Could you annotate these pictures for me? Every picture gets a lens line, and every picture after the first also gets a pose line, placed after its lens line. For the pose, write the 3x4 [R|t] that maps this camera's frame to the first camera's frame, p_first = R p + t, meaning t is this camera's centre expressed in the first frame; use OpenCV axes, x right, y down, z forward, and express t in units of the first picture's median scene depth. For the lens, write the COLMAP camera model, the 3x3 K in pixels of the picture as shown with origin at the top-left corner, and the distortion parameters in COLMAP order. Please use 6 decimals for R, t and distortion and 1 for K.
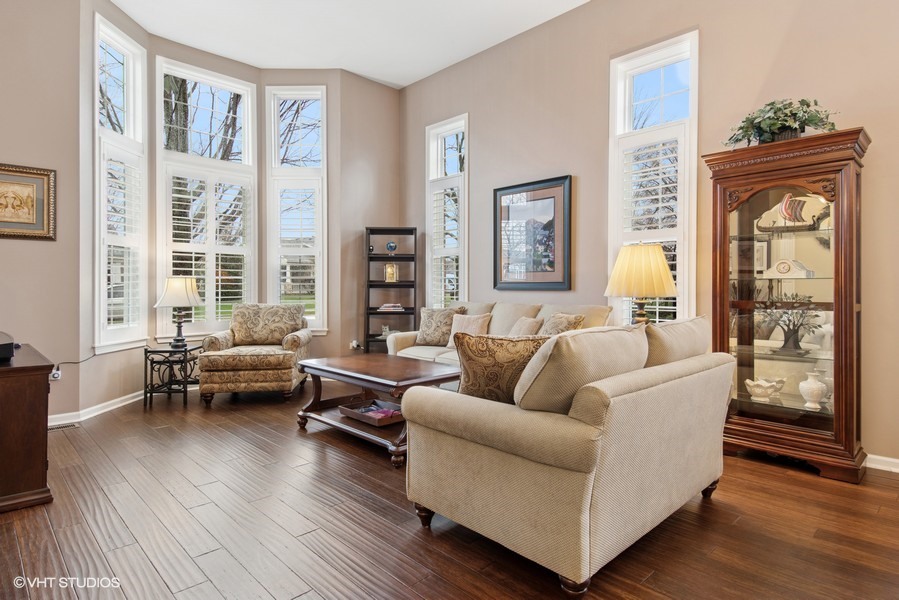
lens RADIAL K [[492.5, 0, 454.5], [0, 492.5, 294.6], [0, 0, 1]] dist [0.015811, -0.004579]
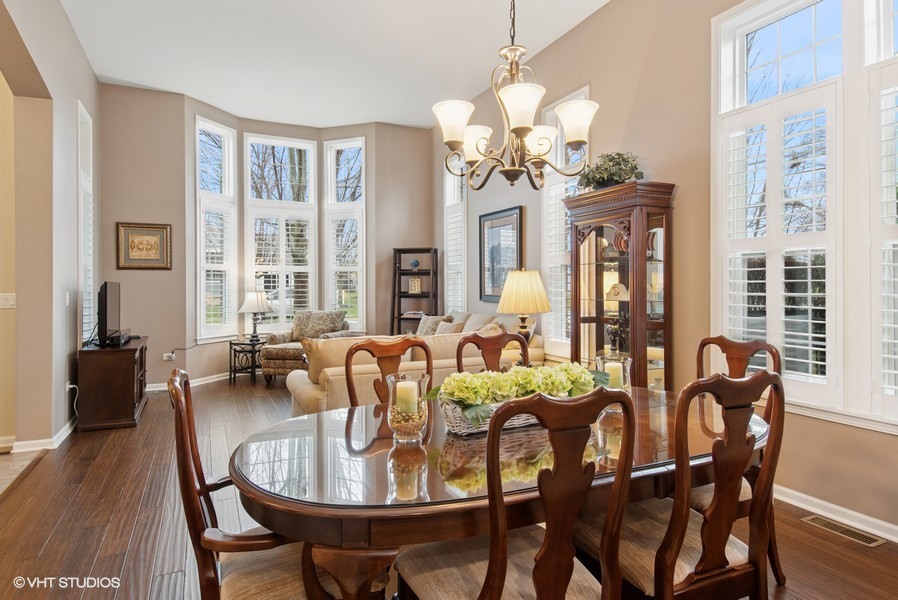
lens RADIAL K [[524.0, 0, 453.0], [0, 524.0, 292.9], [0, 0, 1]] dist [0.037369, 0.000481]
pose [[0.943069, 0.002630, -0.332588, 0.451187], [-0.002985, 0.999995, -0.000556, -0.029831], [0.332585, 0.001517, 0.943072, -0.208633]]
